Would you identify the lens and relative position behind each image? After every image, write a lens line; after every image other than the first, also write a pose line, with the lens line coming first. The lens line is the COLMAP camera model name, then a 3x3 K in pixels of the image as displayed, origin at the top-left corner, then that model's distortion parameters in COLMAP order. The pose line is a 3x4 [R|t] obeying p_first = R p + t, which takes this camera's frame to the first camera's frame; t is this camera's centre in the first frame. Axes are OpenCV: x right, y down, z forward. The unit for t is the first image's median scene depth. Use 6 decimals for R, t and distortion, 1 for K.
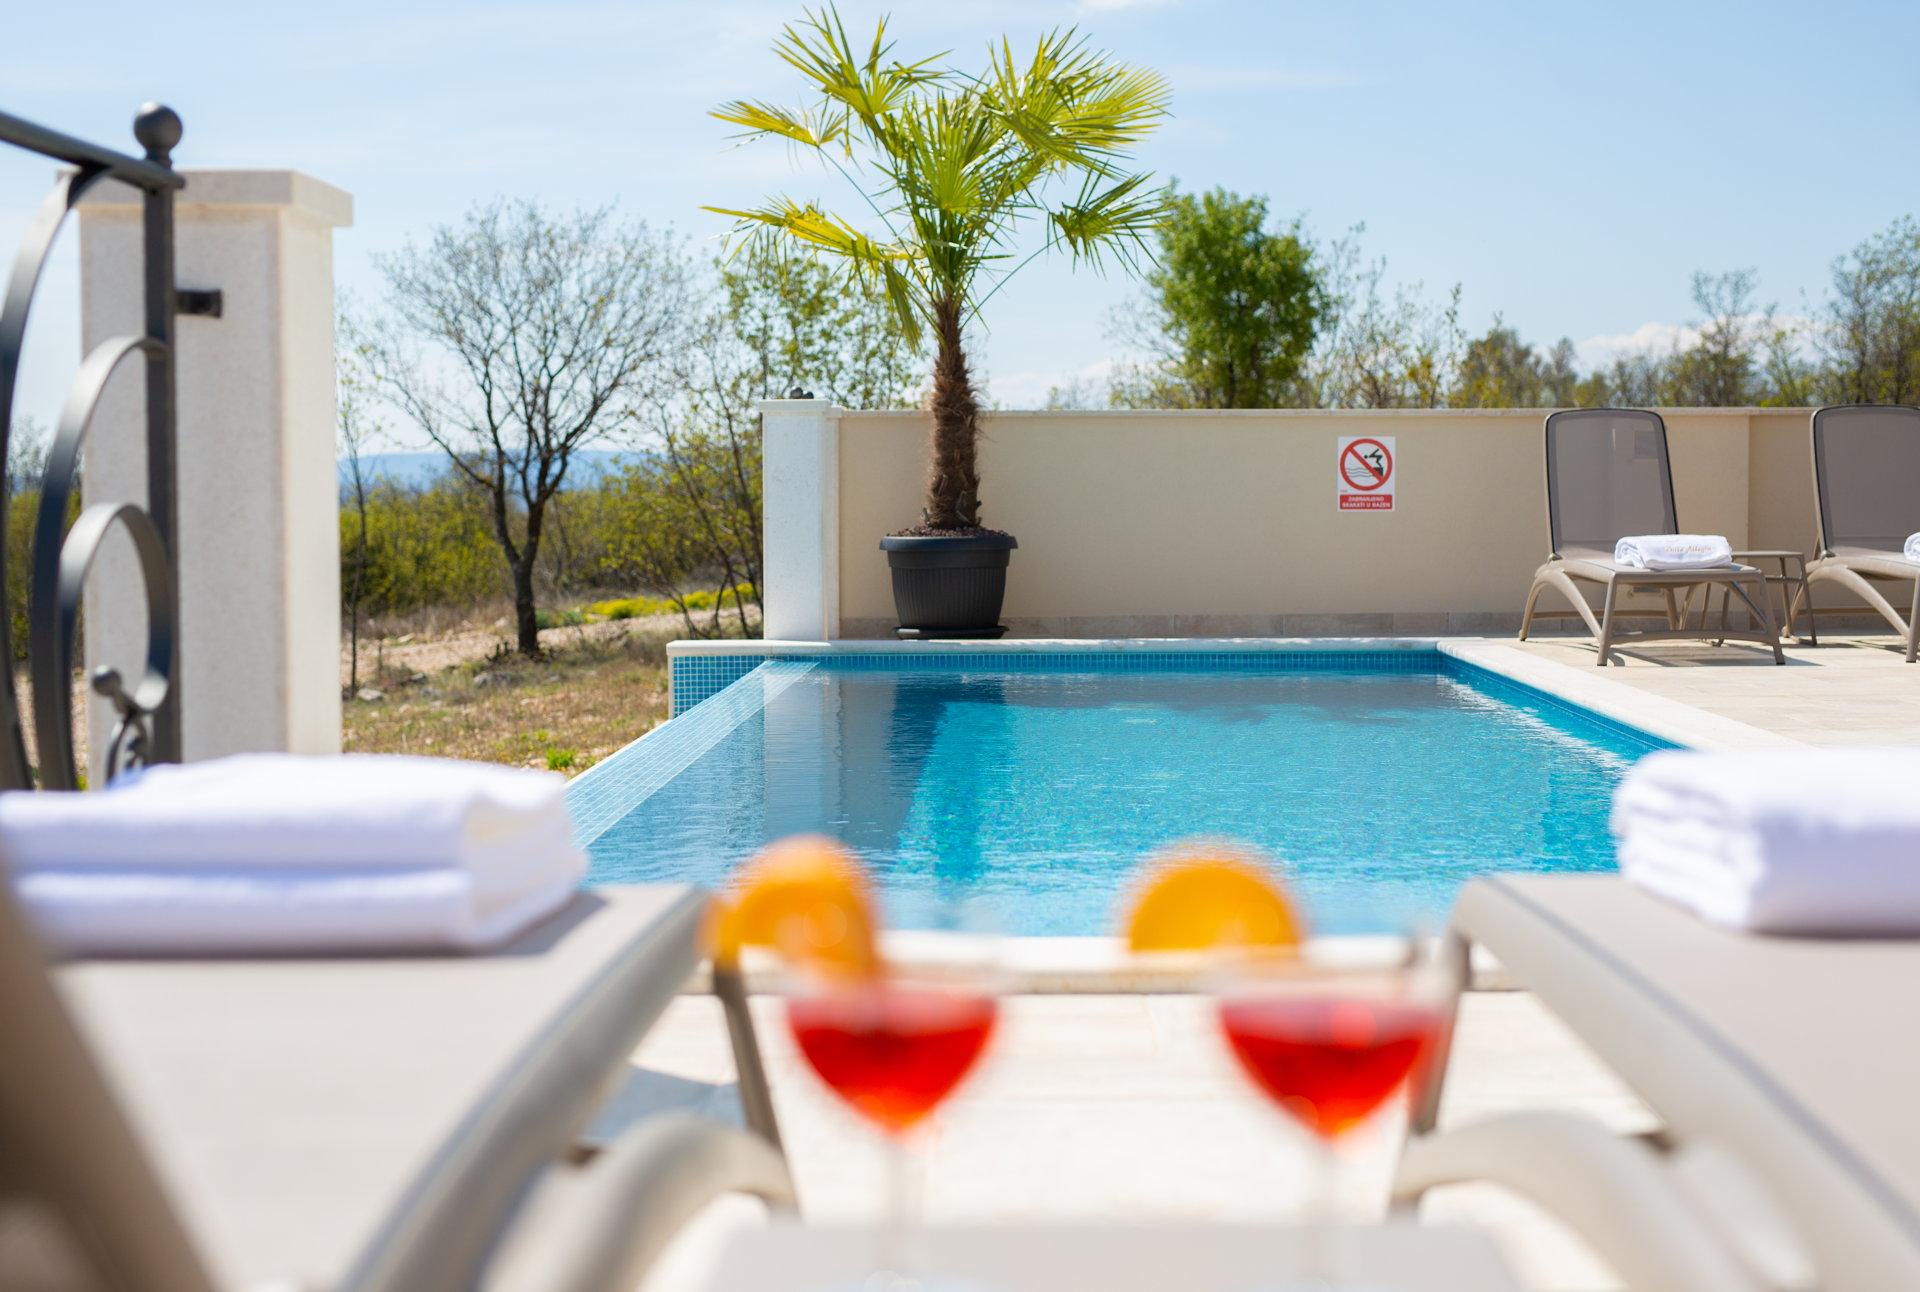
lens RADIAL K [[2776.6, 0, 958.3], [0, 2776.6, 653.7], [0, 0, 1]] dist [0.000515, 0.000000]
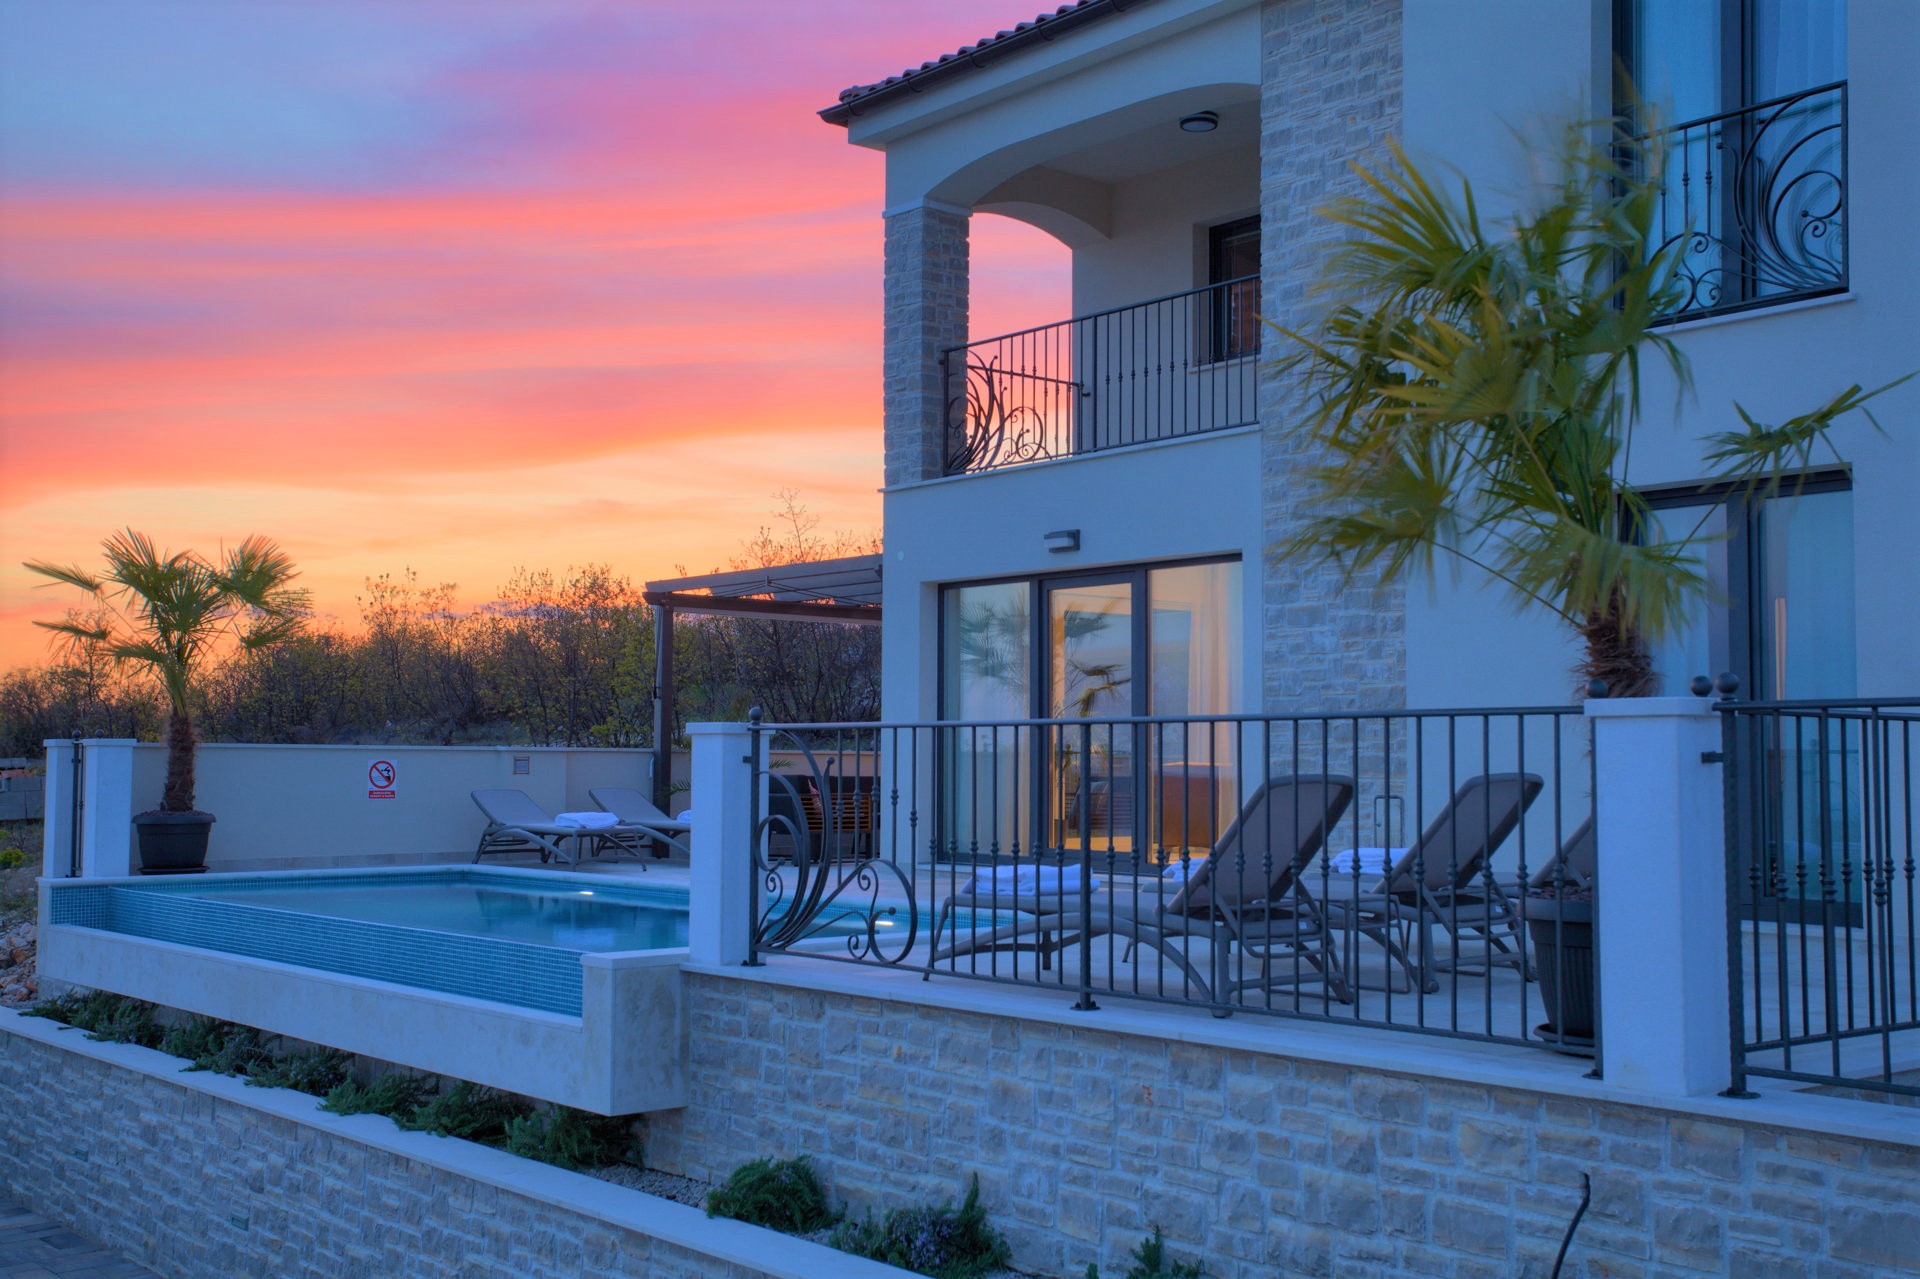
lens RADIAL K [[2153.9, 0, 957.2], [0, 2153.9, 646.4], [0, 0, 1]] dist [0.016543, 0.000000]
pose [[0.752728, 0.041039, 0.657051, -0.244998], [0.032573, 0.994511, -0.099432, 0.001645], [-0.657525, 0.096248, 0.747260, -0.167191]]
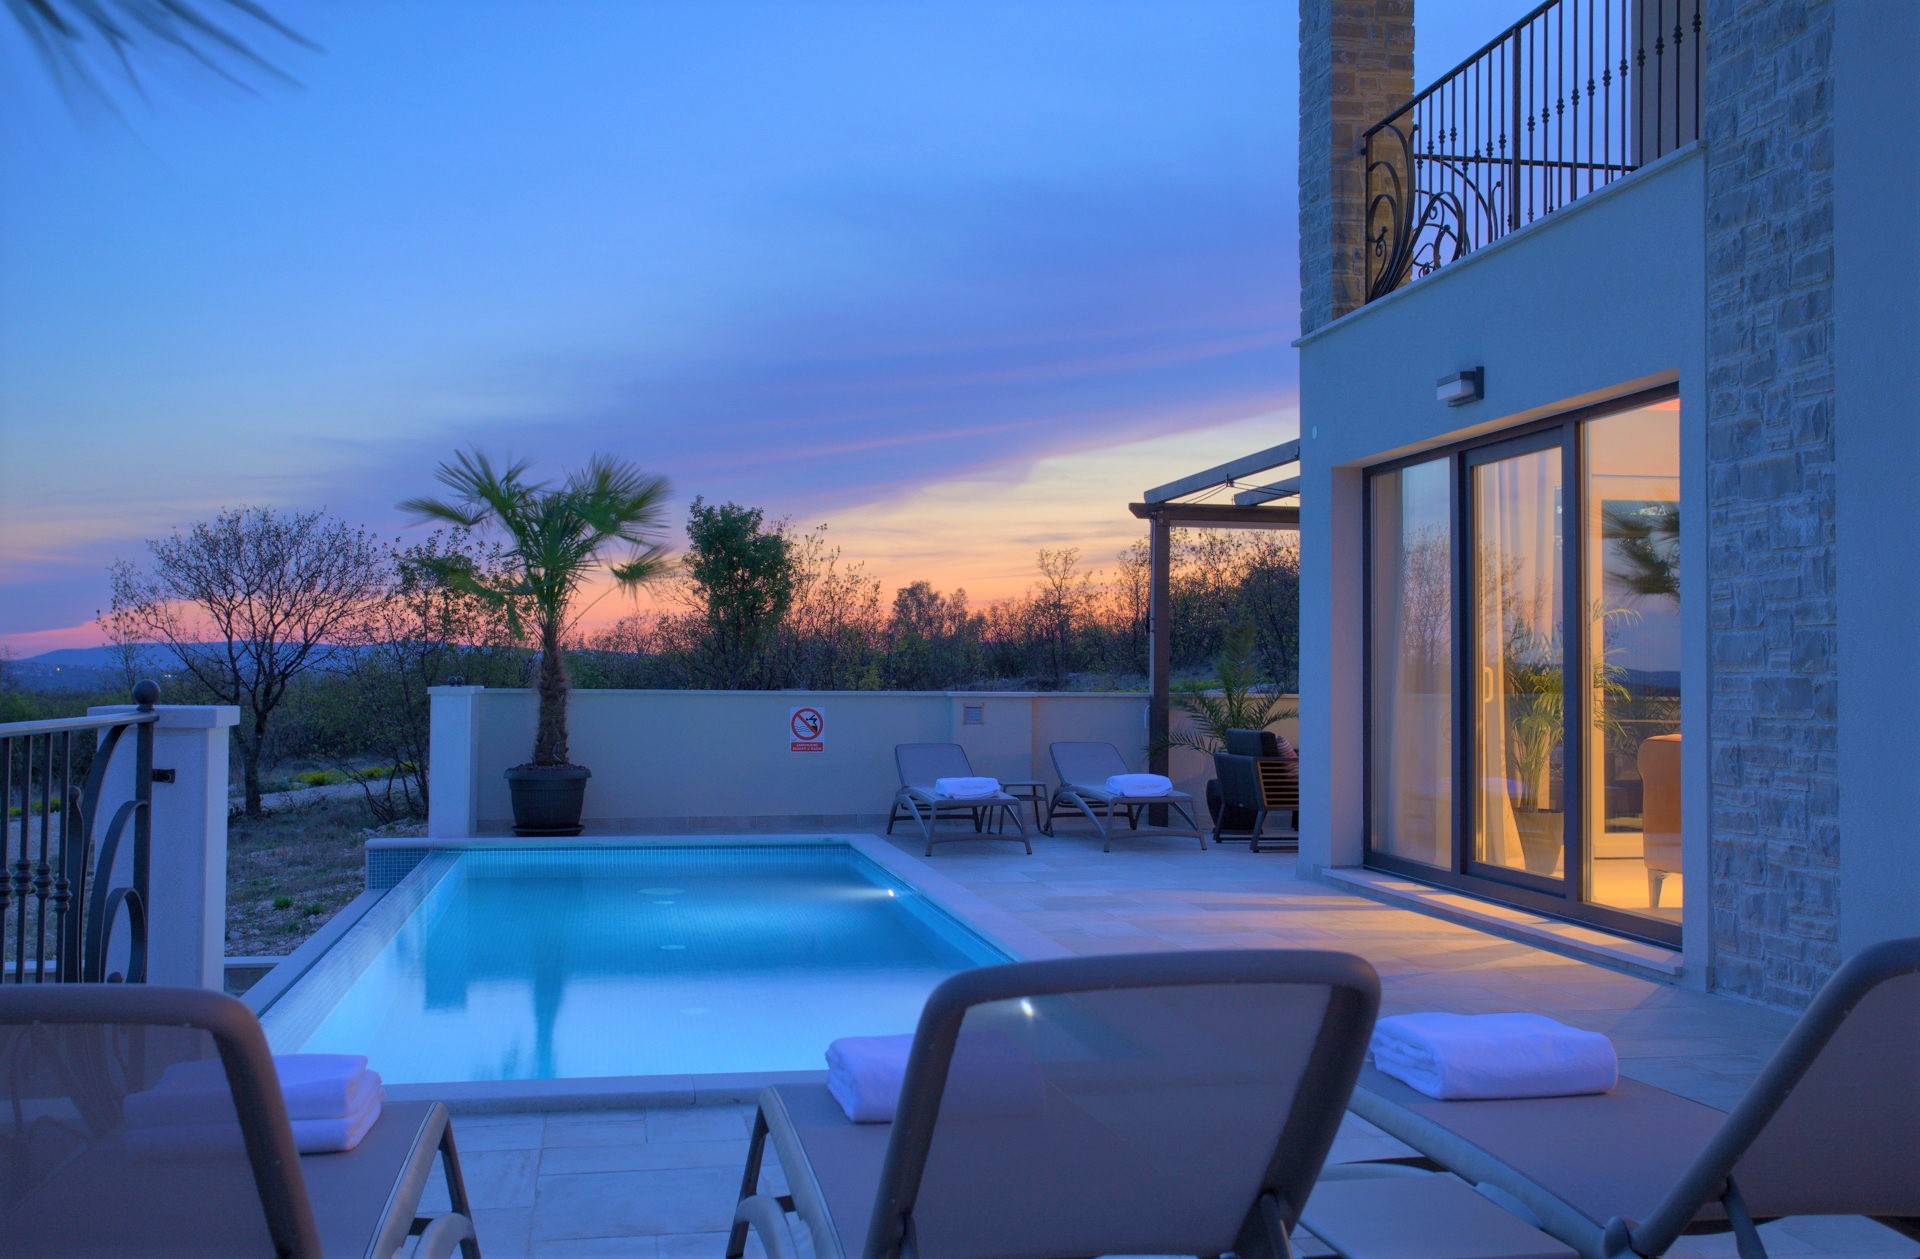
lens RADIAL K [[1896.7, 0, 920.9], [0, 1896.7, 614.4], [0, 0, 1]] dist [0.024626, 0.000000]
pose [[0.981992, 0.014831, 0.188339, 0.000084], [0.002145, 0.995974, -0.089612, -0.014923], [-0.188910, 0.088402, 0.978007, -0.056088]]
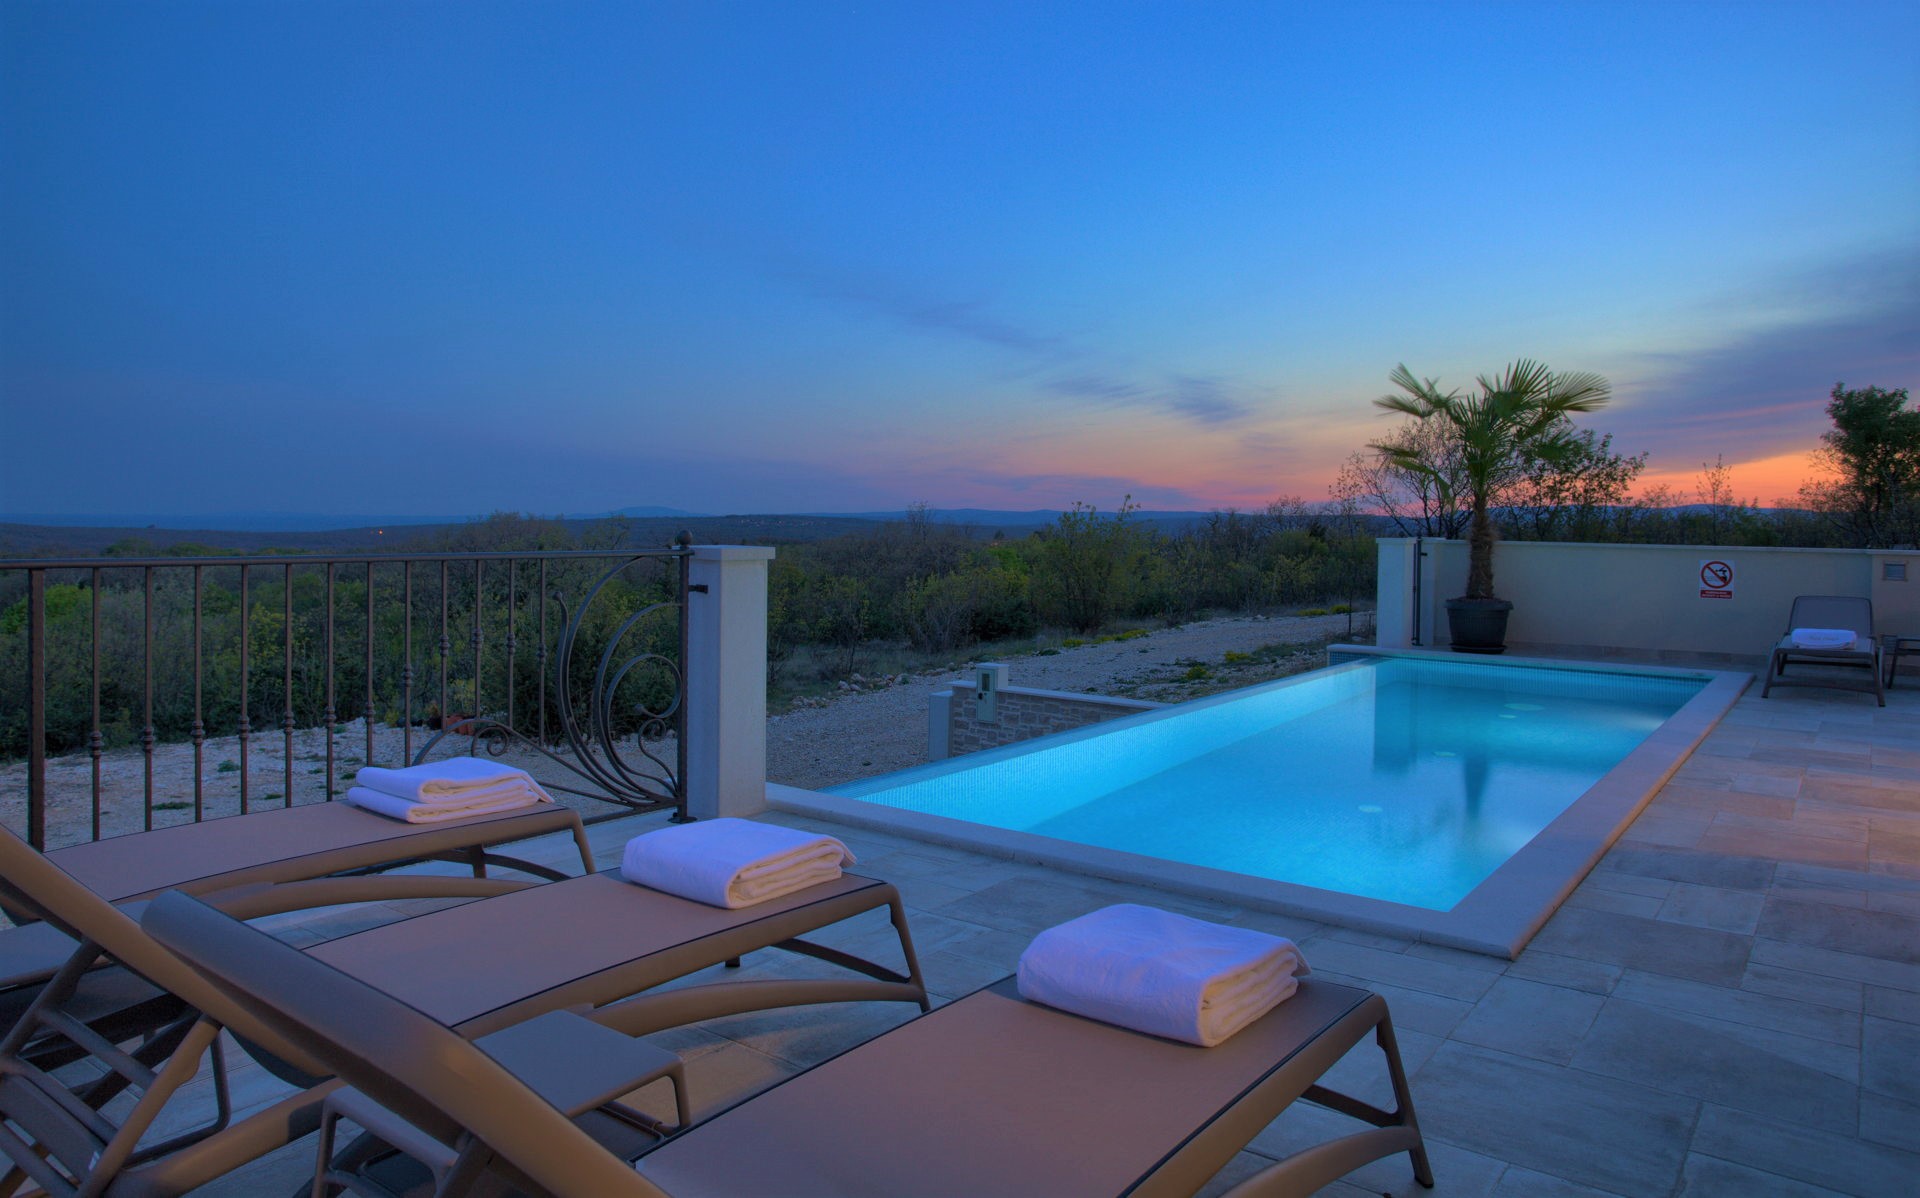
lens RADIAL K [[1249.0, 0, 969.2], [0, 1249.0, 521.3], [0, 0, 1]] dist [-0.002517, 0.005267]
pose [[0.819132, 0.015869, -0.573386, 0.101881], [-0.049264, 0.997870, -0.042762, -0.019945], [0.571486, 0.063275, 0.818169, -0.001034]]
